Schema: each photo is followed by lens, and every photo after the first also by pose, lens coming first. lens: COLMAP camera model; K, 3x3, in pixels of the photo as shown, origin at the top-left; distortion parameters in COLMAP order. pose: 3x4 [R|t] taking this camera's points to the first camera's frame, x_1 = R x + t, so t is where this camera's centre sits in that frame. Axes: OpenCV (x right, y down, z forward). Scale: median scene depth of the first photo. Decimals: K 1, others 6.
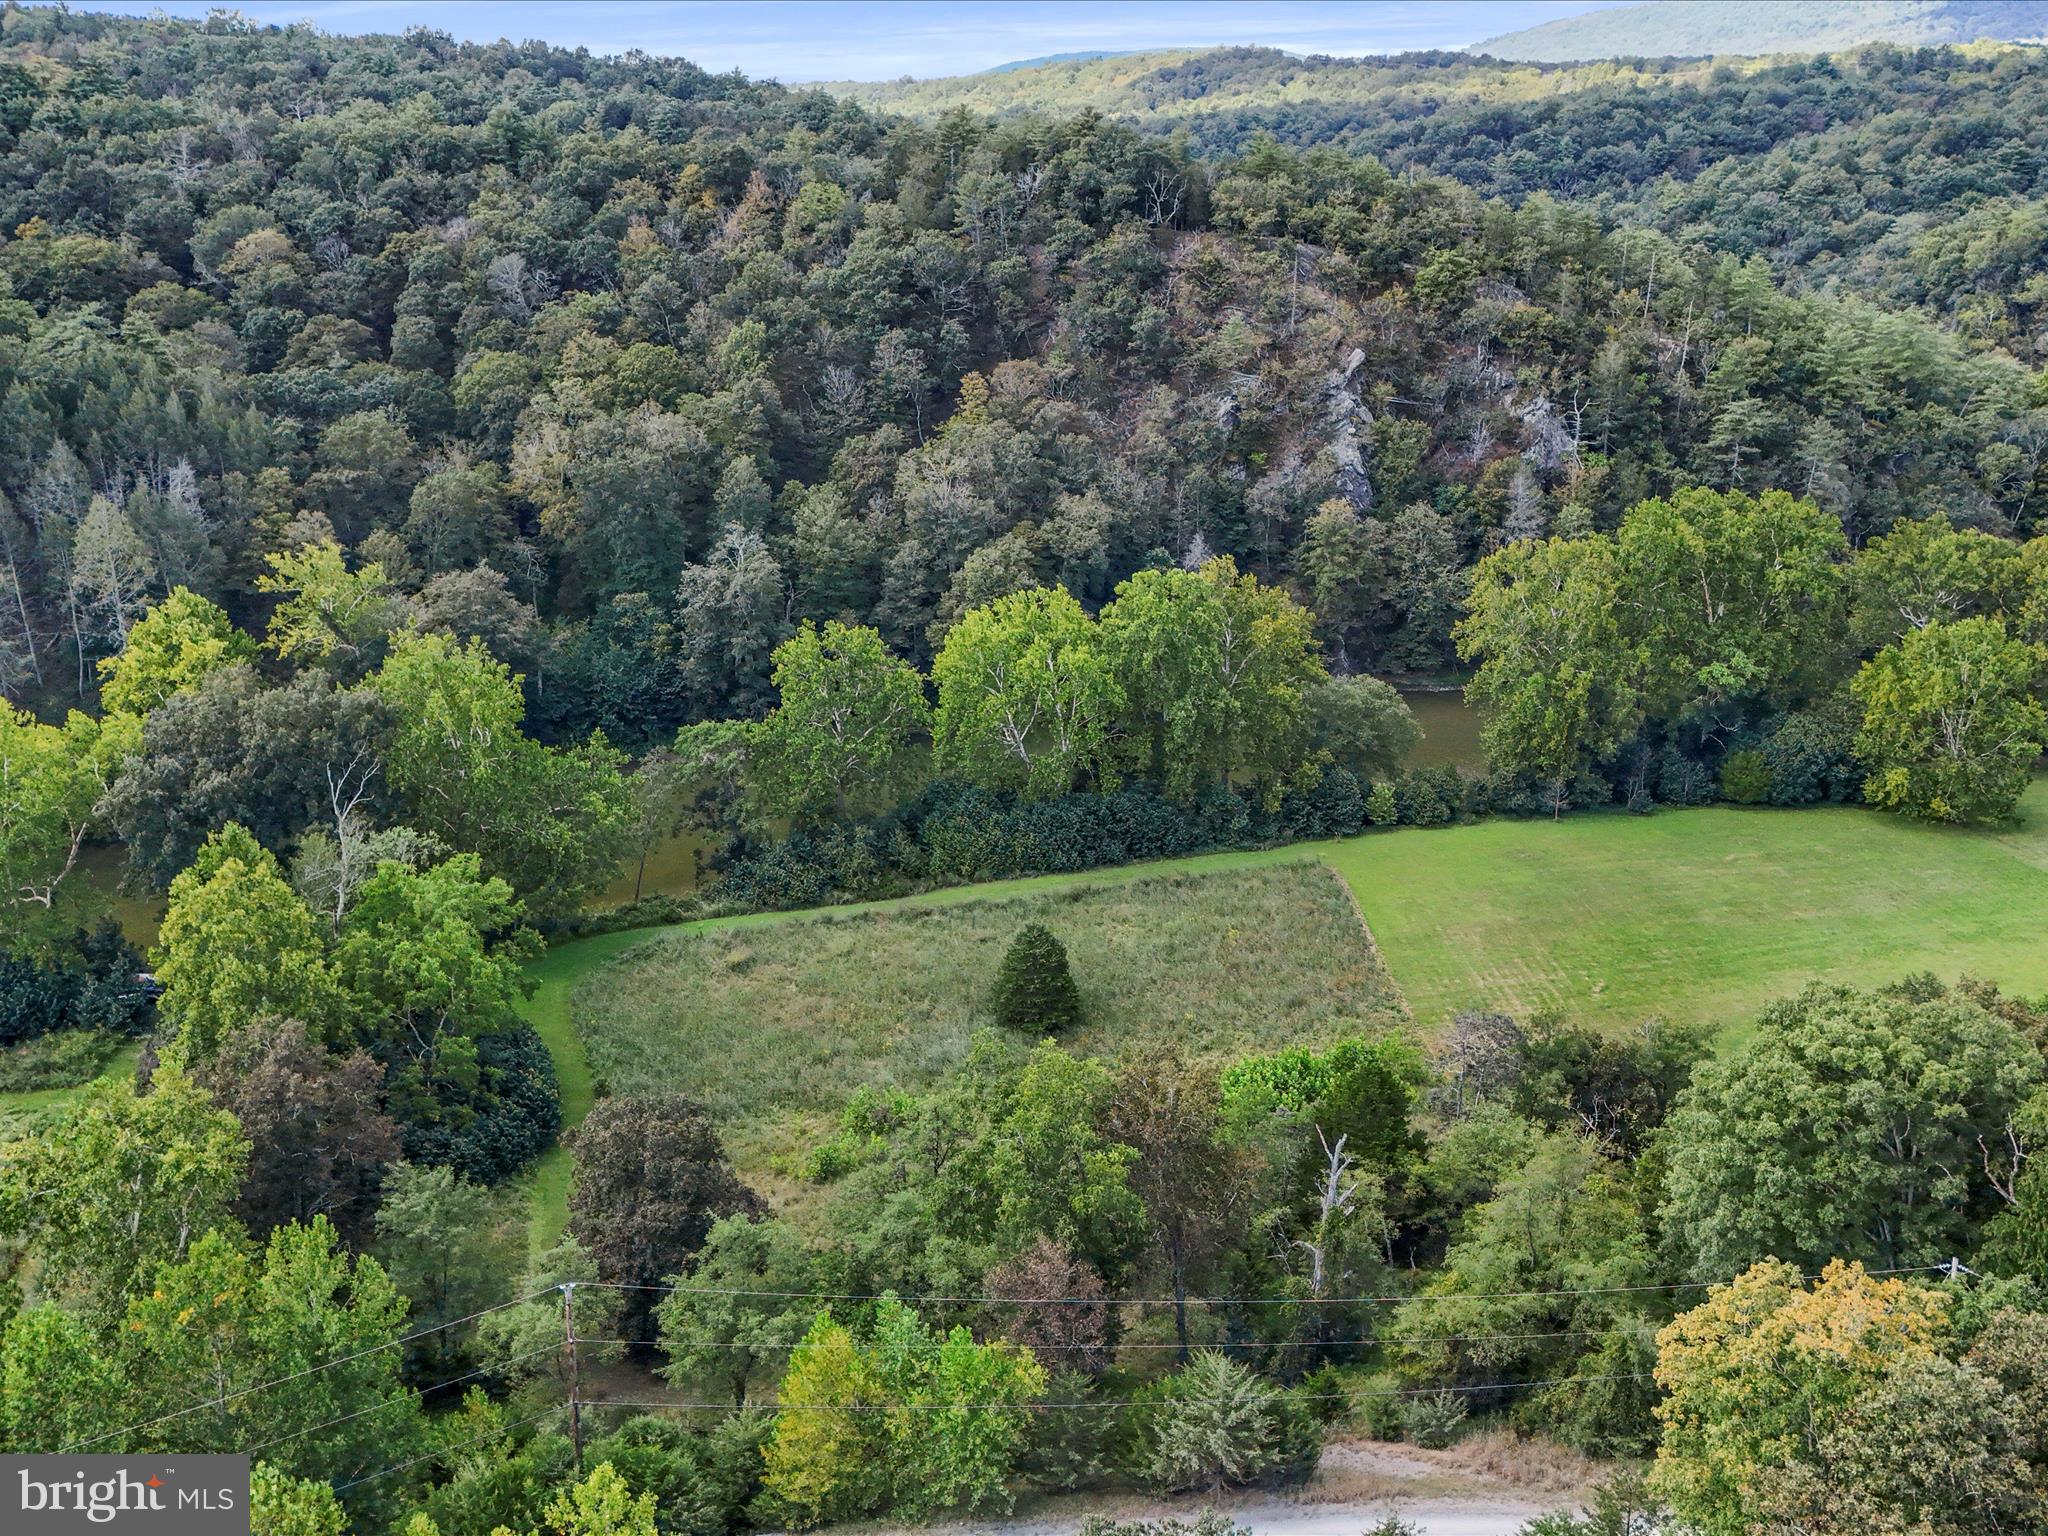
lens RADIAL K [[2000.3, 0, 1026.1], [0, 2000.3, 777.1], [0, 0, 1]] dist [0.039902, 0.000000]
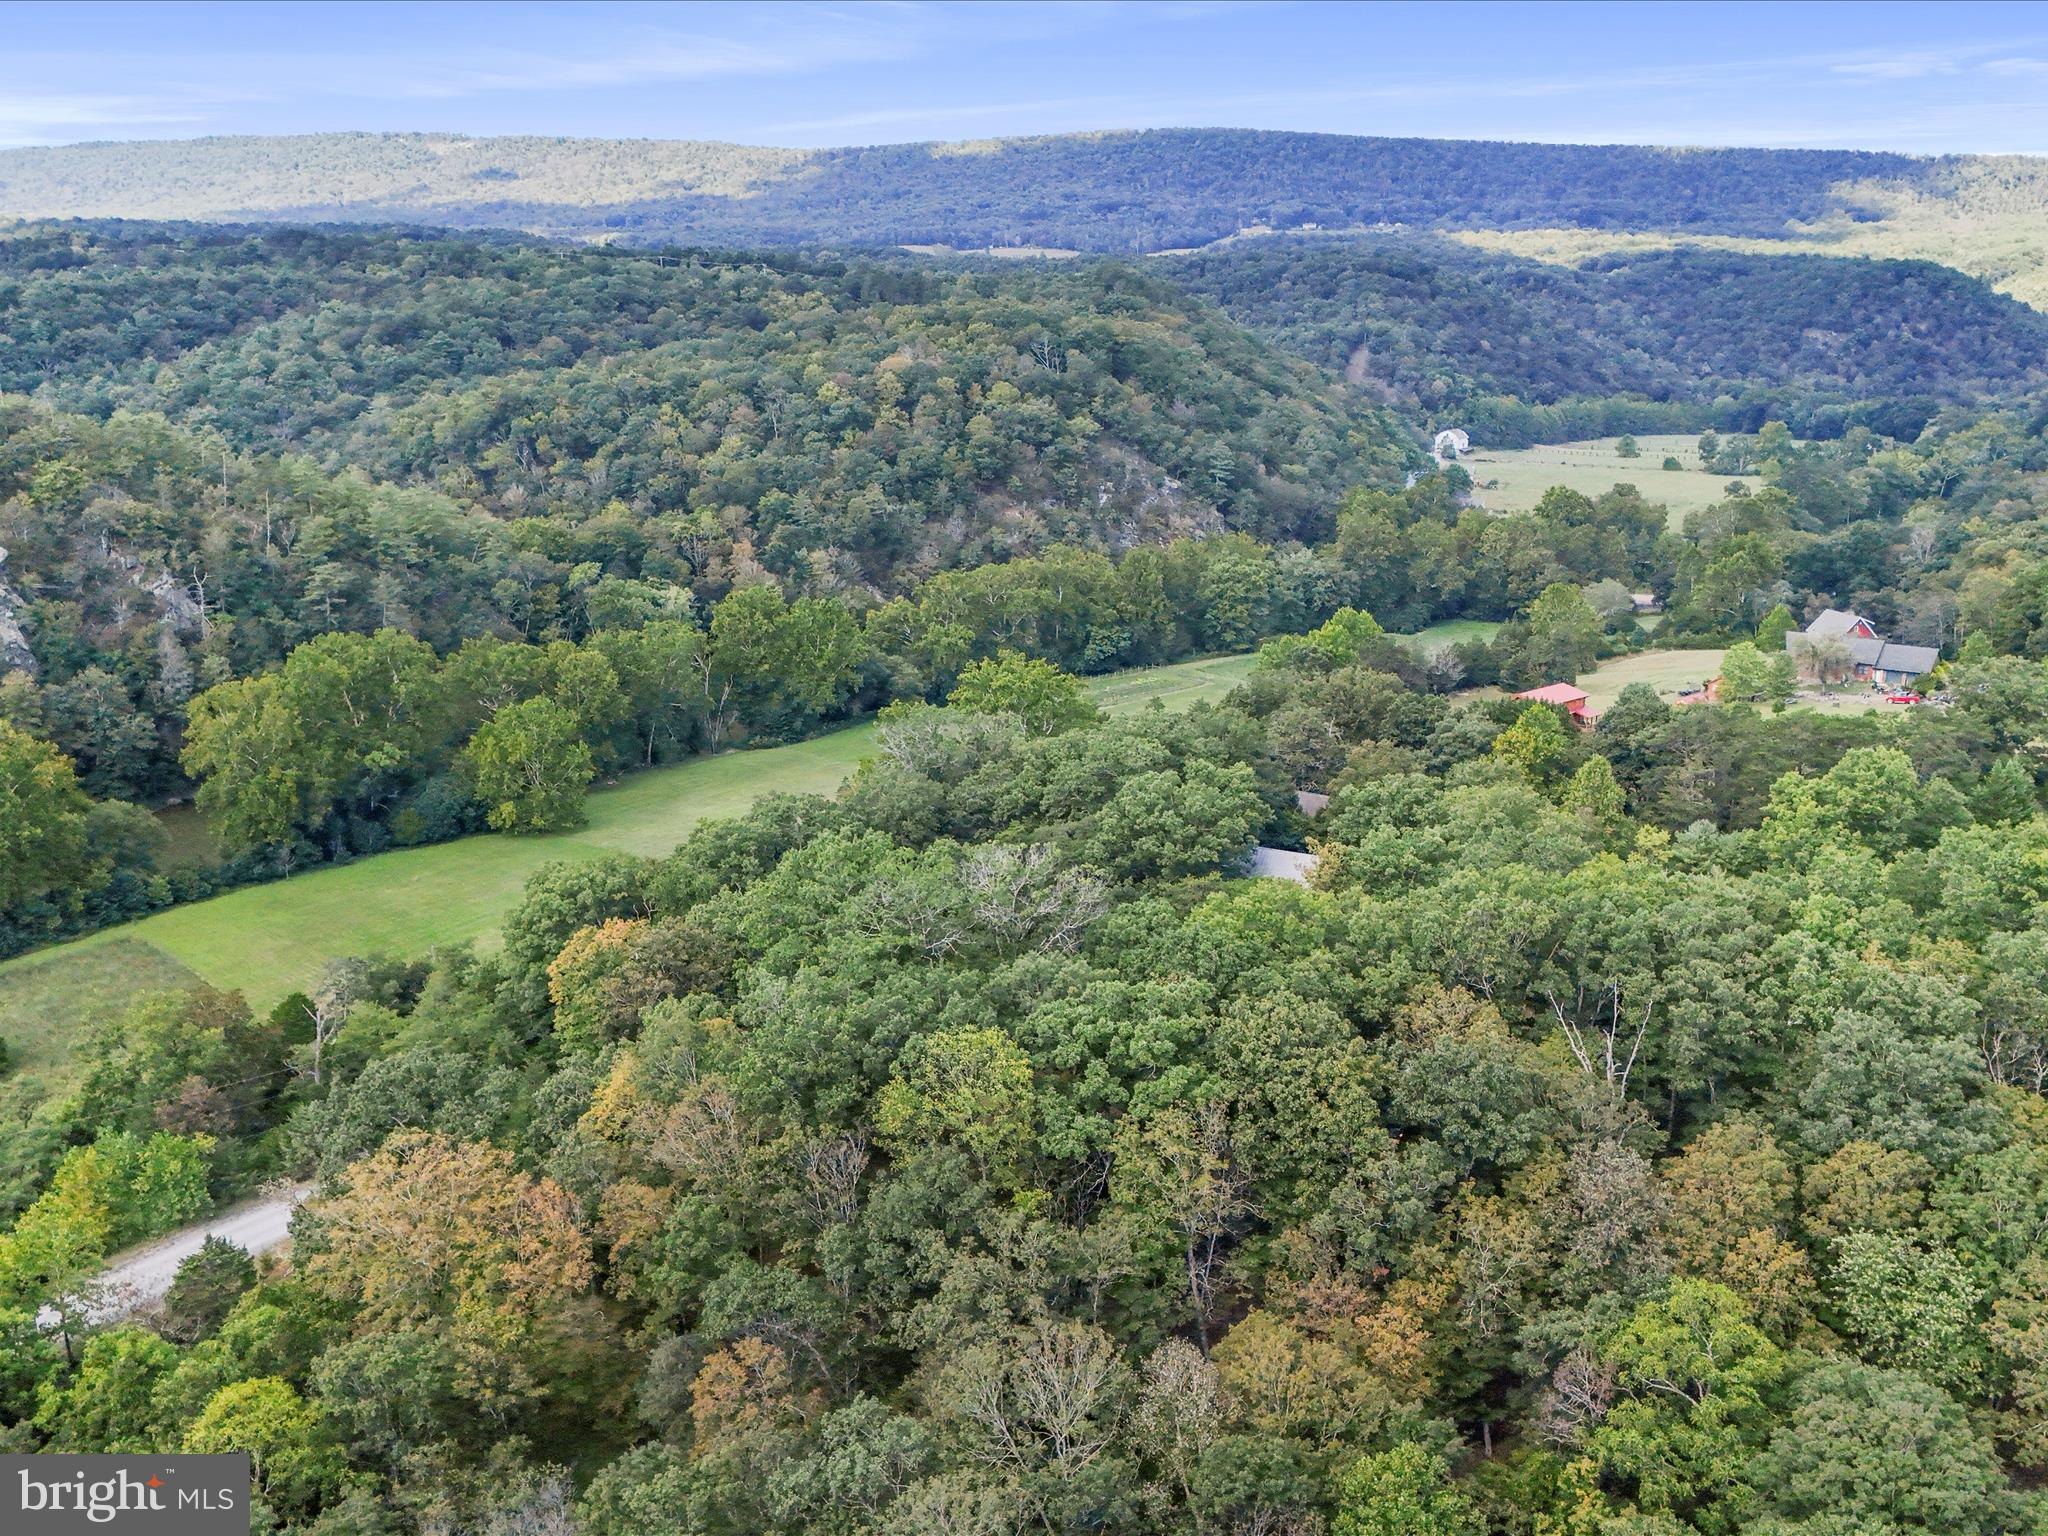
lens RADIAL K [[2000.3, 0, 1026.3], [0, 2000.3, 769.2], [0, 0, 1]] dist [0.039902, 0.000000]
pose [[0.746123, -0.151554, 0.648330, -0.173761], [0.196808, 0.980438, 0.002694, 0.031122], [-0.636056, 0.125586, 0.761354, -0.275725]]
